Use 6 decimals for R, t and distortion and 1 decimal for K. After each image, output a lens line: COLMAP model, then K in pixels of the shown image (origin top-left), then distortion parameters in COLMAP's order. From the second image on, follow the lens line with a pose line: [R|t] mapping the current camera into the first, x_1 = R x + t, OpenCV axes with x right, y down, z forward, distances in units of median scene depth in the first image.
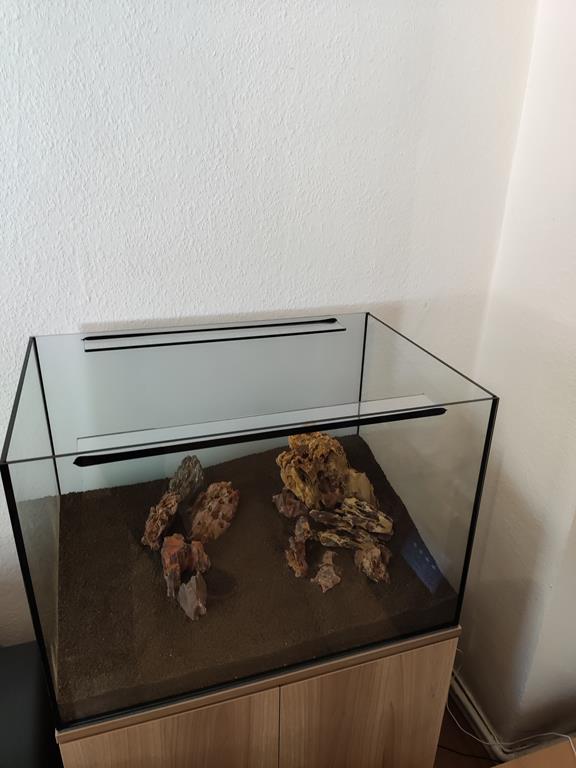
lens RADIAL K [[569.0, 0, 288.0], [0, 569.0, 384.0], [0, 0, 1]] dist [0.109107, -0.177126]
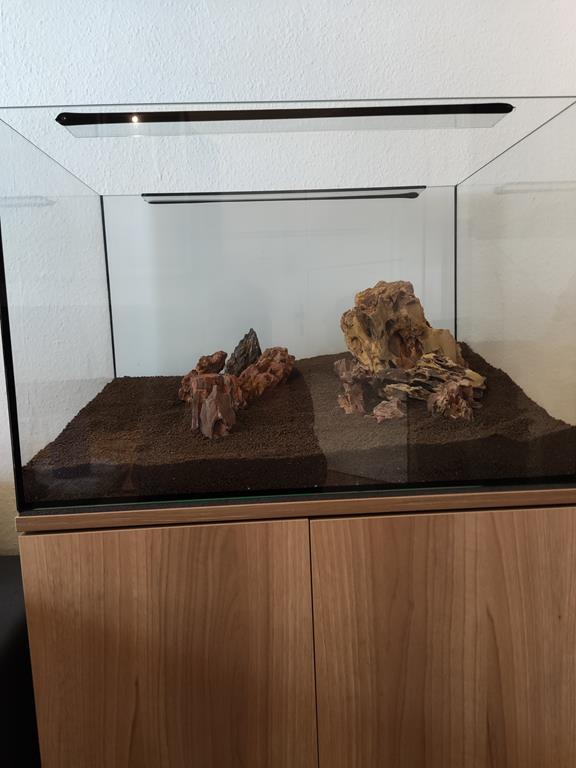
lens RADIAL K [[569.0, 0, 288.0], [0, 569.0, 384.0], [0, 0, 1]] dist [0.109107, -0.177126]
pose [[0.961906, -0.027052, -0.272038, 0.140568], [-0.056375, 0.954076, -0.294214, 0.497490], [0.267504, 0.298342, 0.916206, 0.239150]]
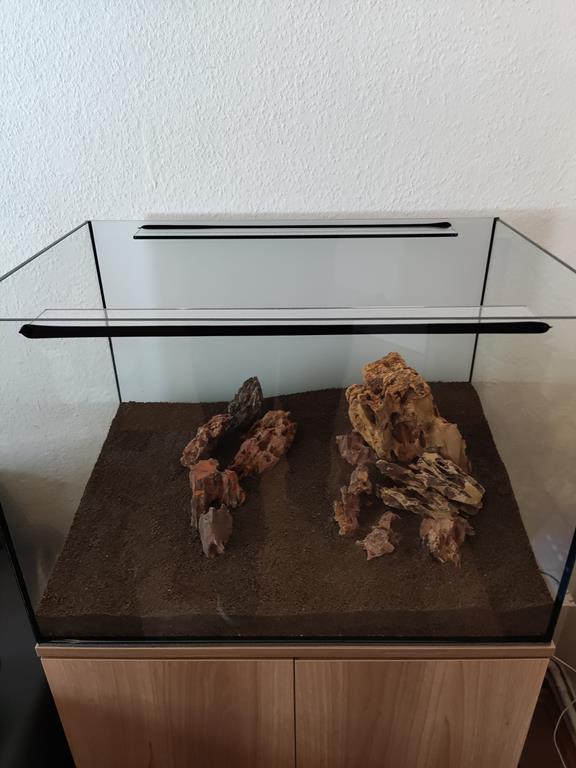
lens RADIAL K [[569.0, 0, 288.0], [0, 569.0, 384.0], [0, 0, 1]] dist [0.109107, -0.177126]
pose [[0.946823, 0.120644, -0.298279, 0.150028], [-0.101174, 0.991652, 0.079938, 0.066108], [0.305433, -0.045509, 0.951126, 0.211303]]
